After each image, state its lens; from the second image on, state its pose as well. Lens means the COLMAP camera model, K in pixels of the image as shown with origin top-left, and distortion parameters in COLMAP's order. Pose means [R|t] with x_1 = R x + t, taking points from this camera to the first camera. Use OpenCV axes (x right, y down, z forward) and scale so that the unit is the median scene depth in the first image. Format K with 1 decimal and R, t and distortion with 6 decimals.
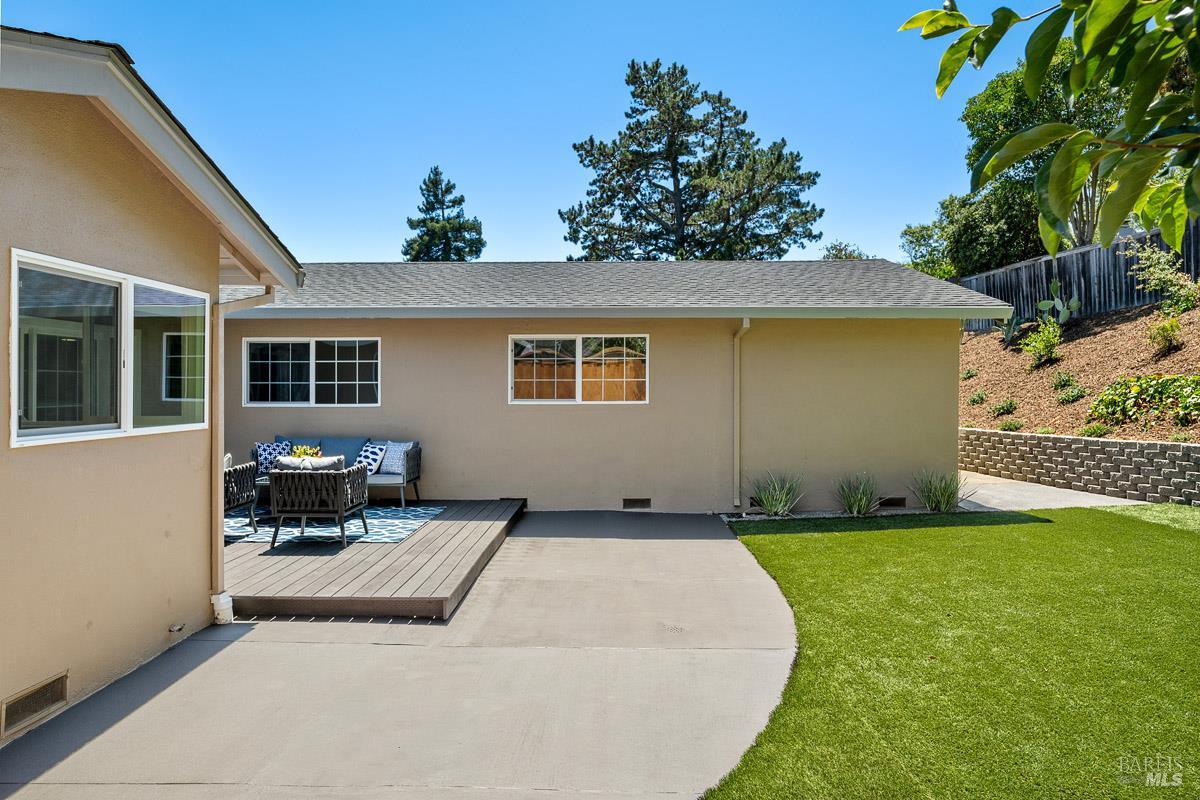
lens RADIAL K [[690.8, 0, 598.9], [0, 690.8, 383.9], [0, 0, 1]] dist [0.000567, 0.000625]
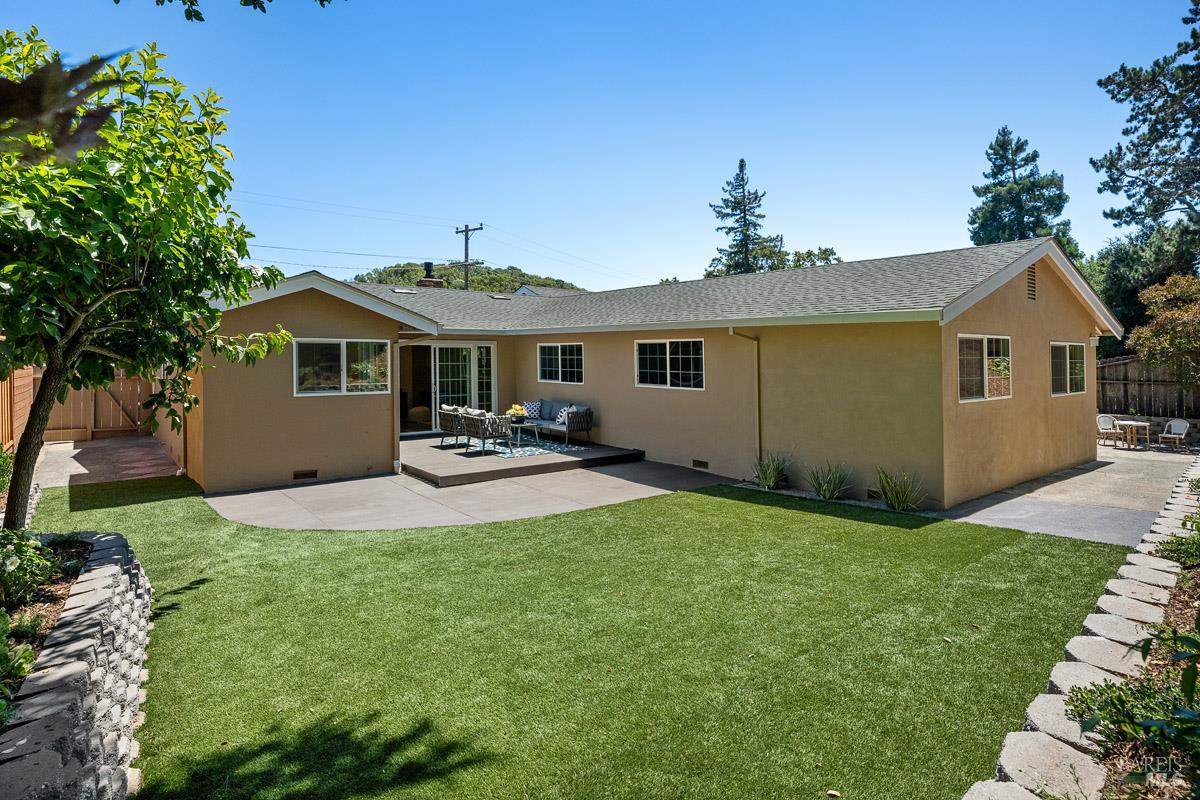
lens RADIAL K [[653.0, 0, 599.8], [0, 653.0, 350.0], [0, 0, 1]] dist [-0.001138, 0.000360]
pose [[0.634487, -0.001724, -0.772932, 0.183200], [-0.001273, 0.999994, -0.003276, -0.008996], [0.772933, 0.003062, 0.634481, 0.008828]]
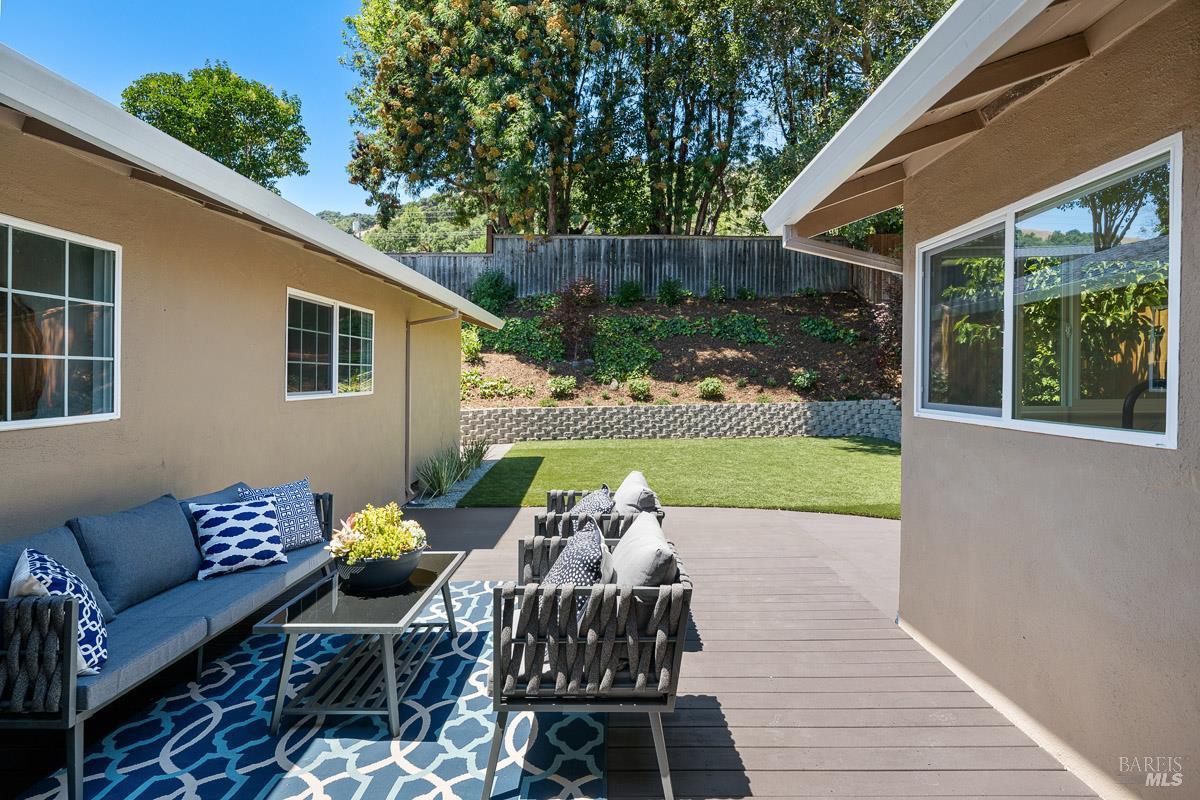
lens RADIAL K [[618.0, 0, 601.5], [0, 618.0, 383.4], [0, 0, 1]] dist [0.000495, -0.000114]
pose [[-0.008034, -0.009440, 0.999923, -0.135693], [0.000261, 0.999955, 0.009443, 0.001665], [-0.999968, 0.000337, -0.008032, 0.145563]]
